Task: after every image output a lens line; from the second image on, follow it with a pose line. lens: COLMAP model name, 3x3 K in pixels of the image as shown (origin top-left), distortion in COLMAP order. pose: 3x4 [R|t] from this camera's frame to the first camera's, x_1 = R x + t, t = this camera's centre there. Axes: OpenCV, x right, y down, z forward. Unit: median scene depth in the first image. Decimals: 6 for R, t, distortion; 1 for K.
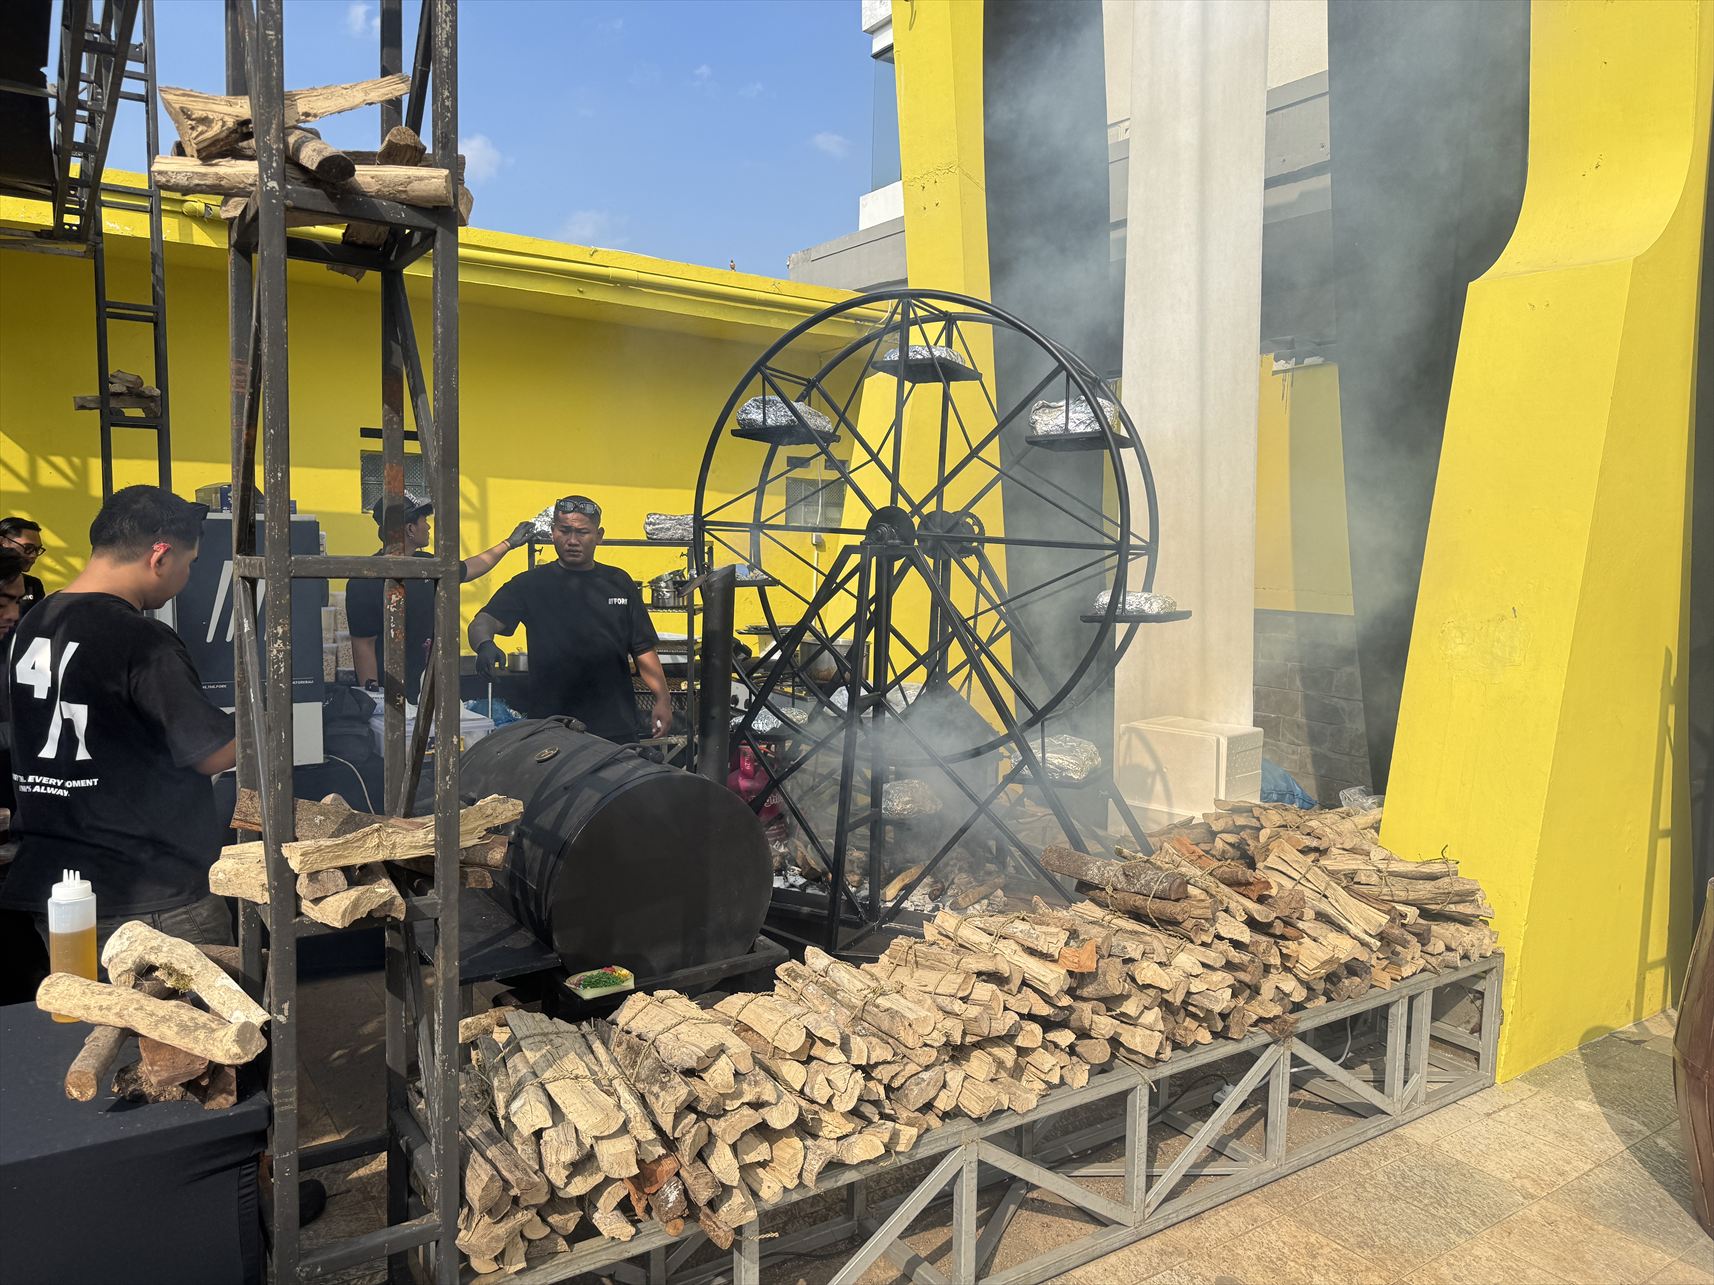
lens RADIAL K [[1229.1, 0, 859.6], [0, 1229.1, 639.8], [0, 0, 1]] dist [0.057823, -0.019623]
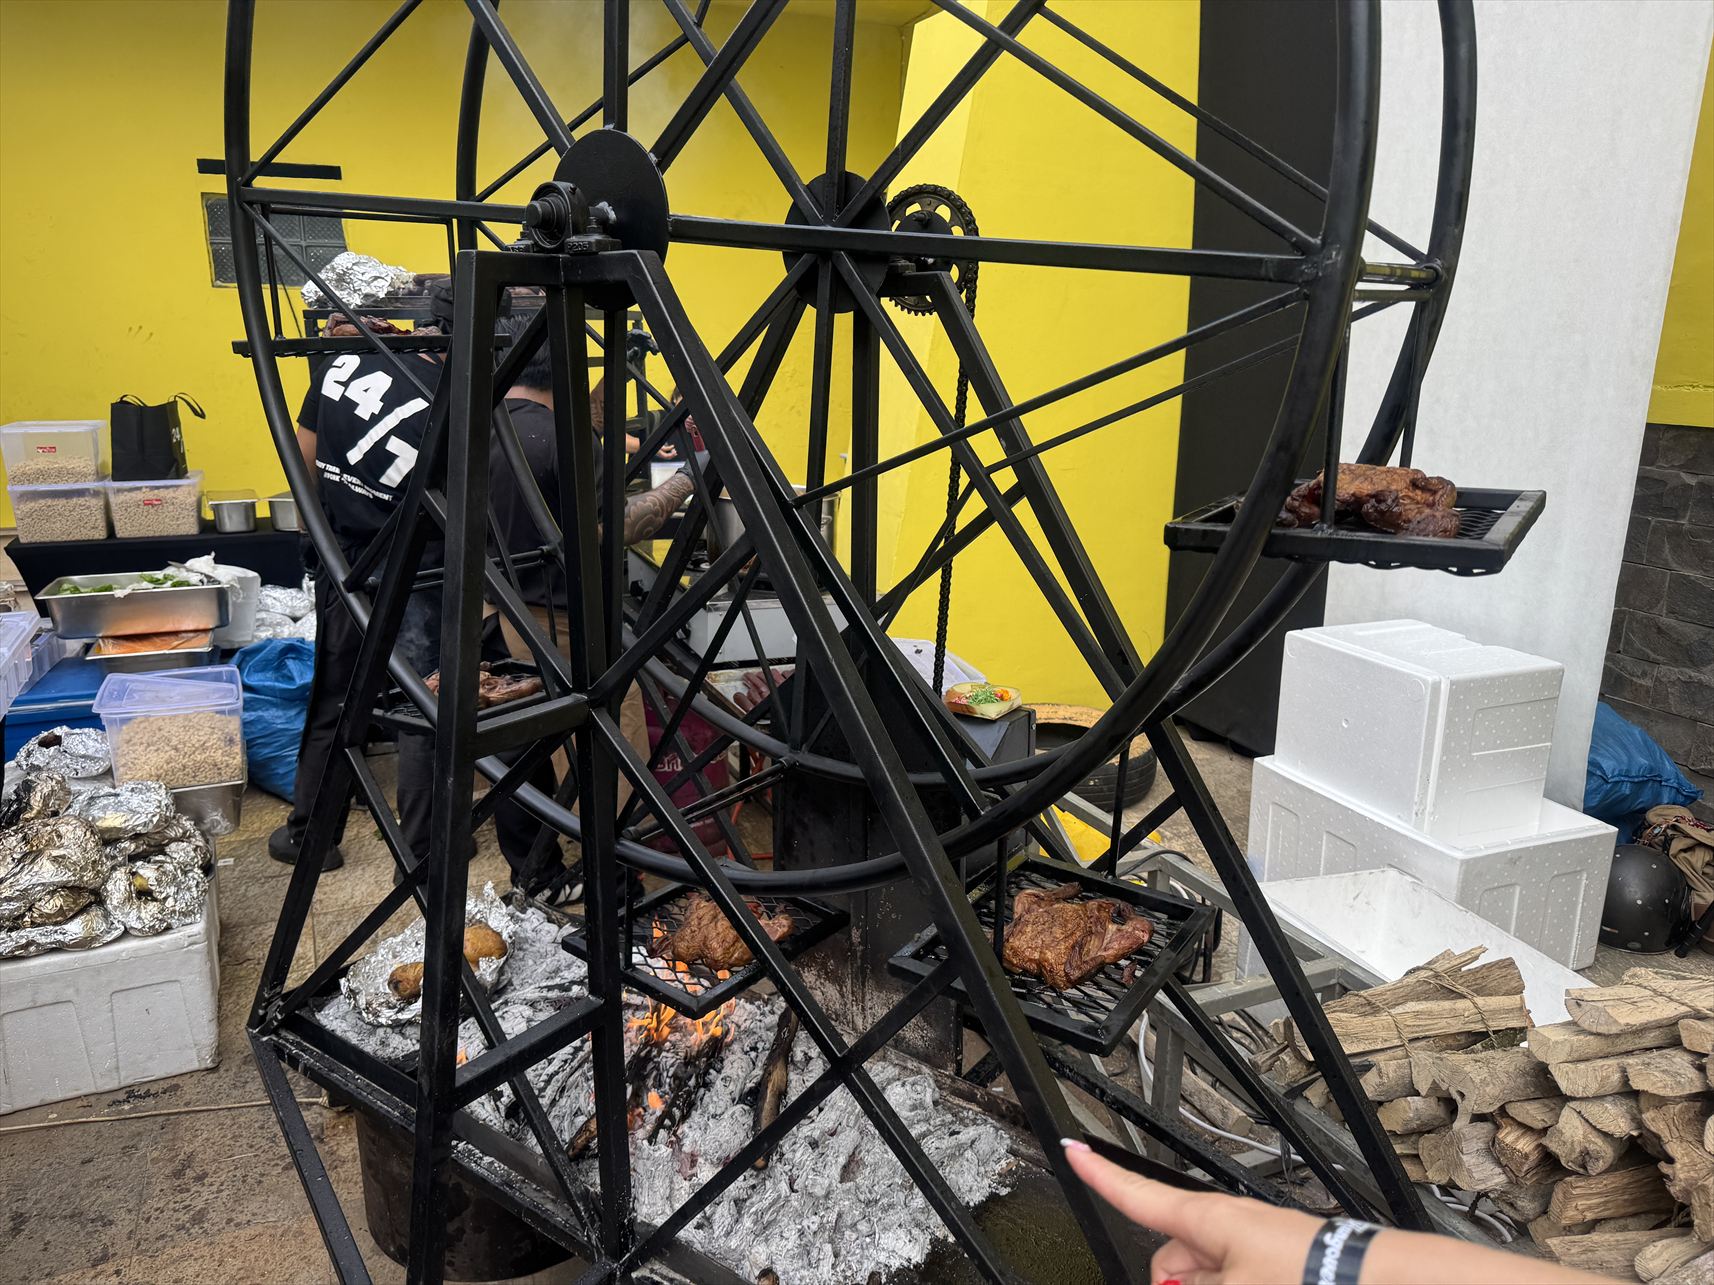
lens RADIAL K [[1229.1, 0, 853.8], [0, 1229.1, 646.4], [0, 0, 1]] dist [0.057823, -0.019623]
pose [[0.985396, 0.026221, -0.168246, 0.136651], [0.001264, 0.986919, 0.161214, -0.028767], [0.170273, -0.159072, 0.972473, 0.603818]]
